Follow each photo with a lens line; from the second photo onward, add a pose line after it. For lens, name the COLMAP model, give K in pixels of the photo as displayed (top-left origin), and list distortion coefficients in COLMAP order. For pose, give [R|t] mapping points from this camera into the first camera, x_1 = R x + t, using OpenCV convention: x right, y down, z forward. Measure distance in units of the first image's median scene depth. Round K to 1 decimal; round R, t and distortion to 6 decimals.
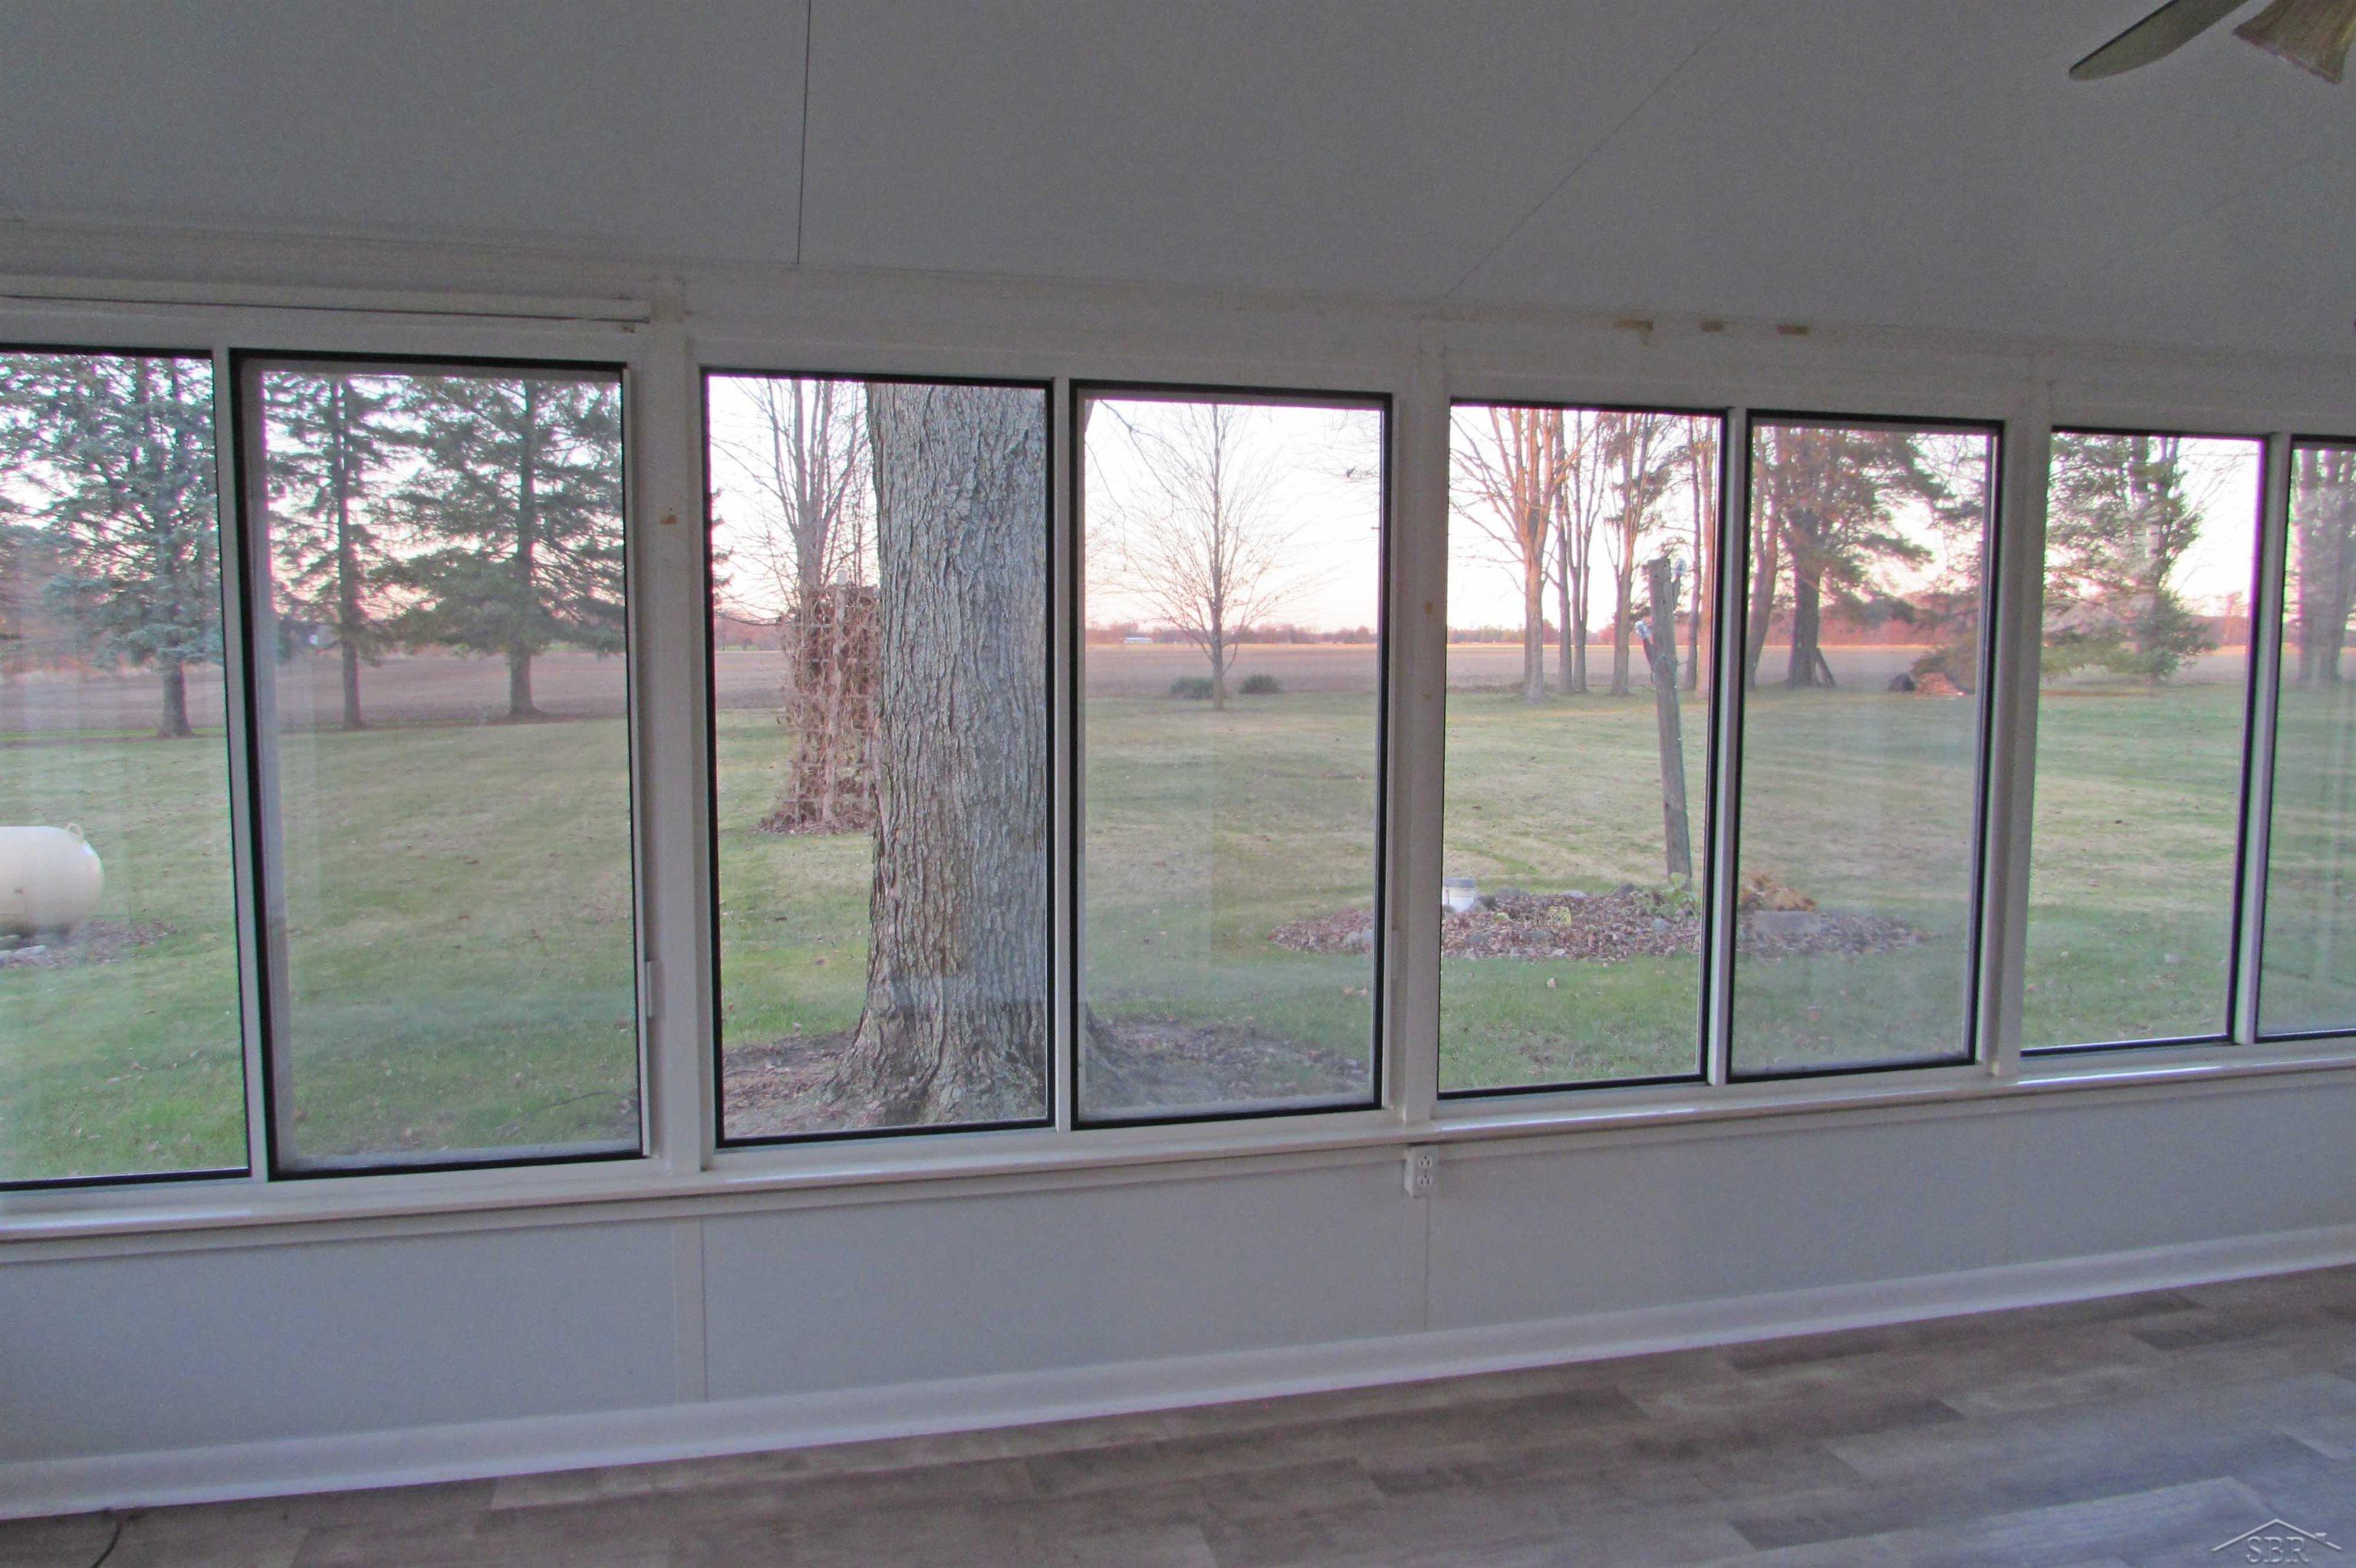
lens RADIAL K [[1692.0, 0, 1182.4], [0, 1692.0, 797.5], [0, 0, 1]] dist [-0.026745, -0.001309]
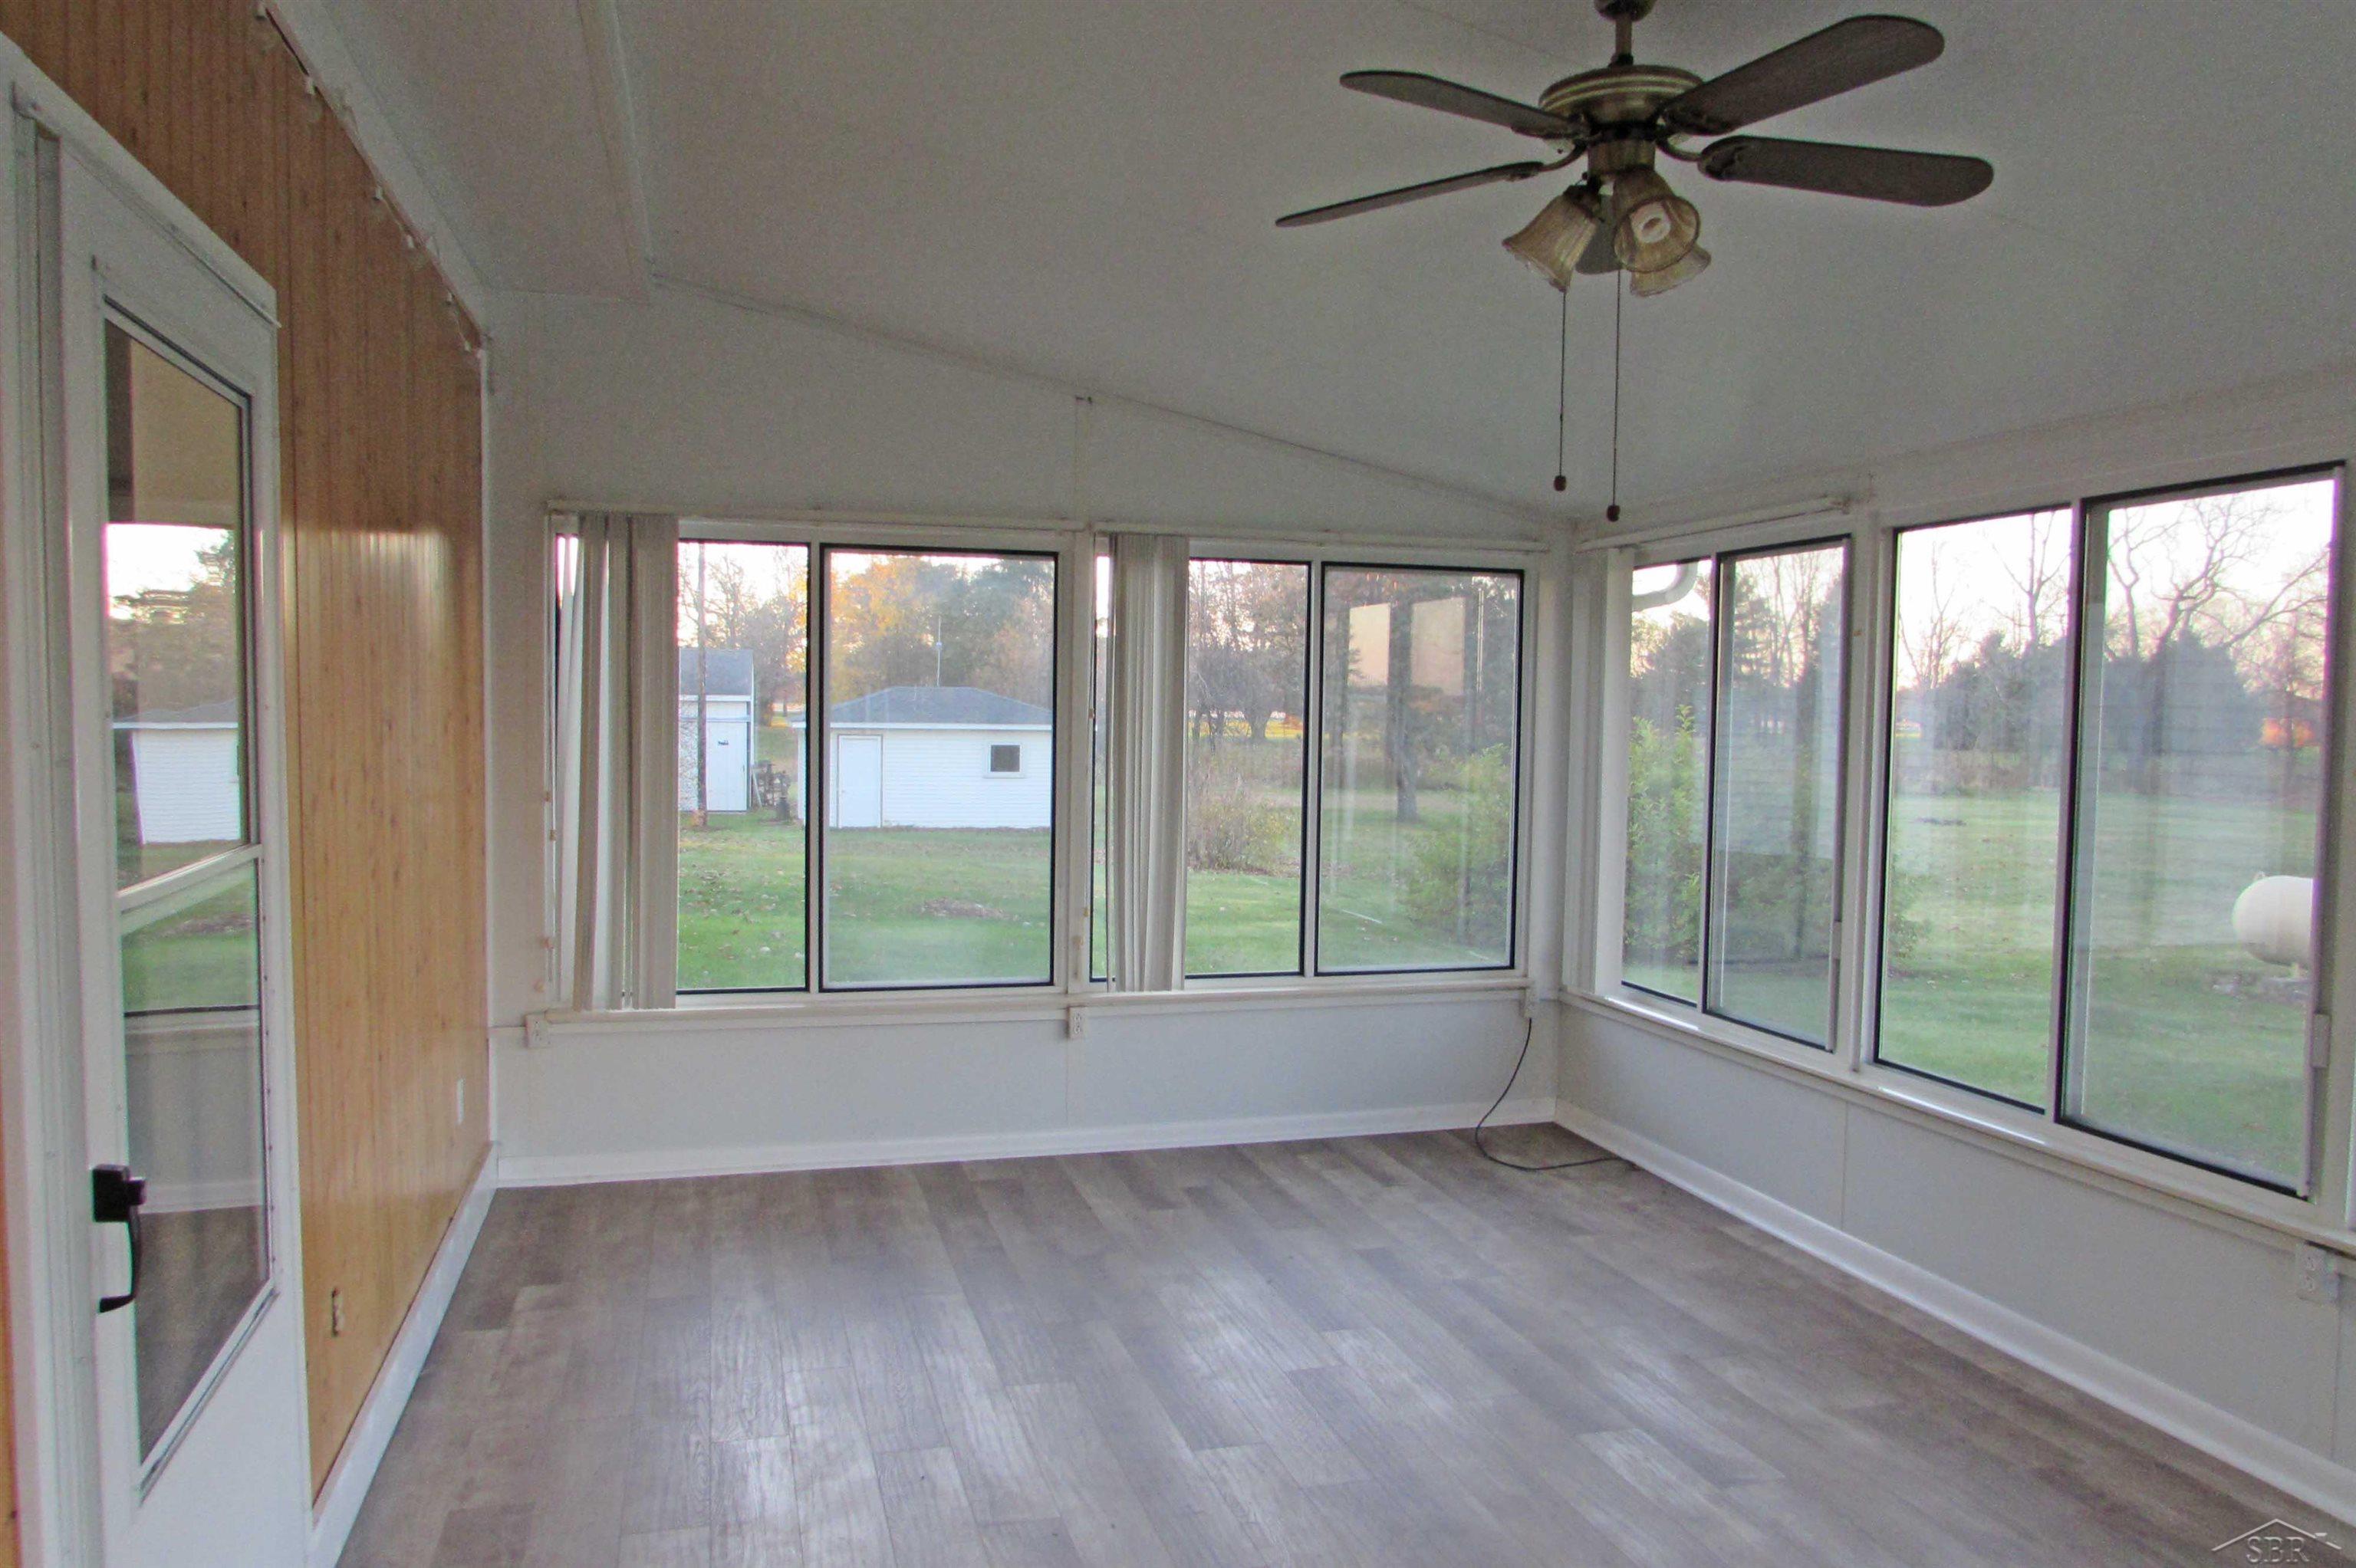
lens RADIAL K [[1692.0, 0, 1182.4], [0, 1692.0, 797.5], [0, 0, 1]] dist [-0.026745, -0.001309]
pose [[0.021201, 0.043779, -0.998816, 1.170999], [-0.114582, 0.992564, 0.041072, -0.008834], [0.993187, 0.113576, 0.026060, 0.356899]]
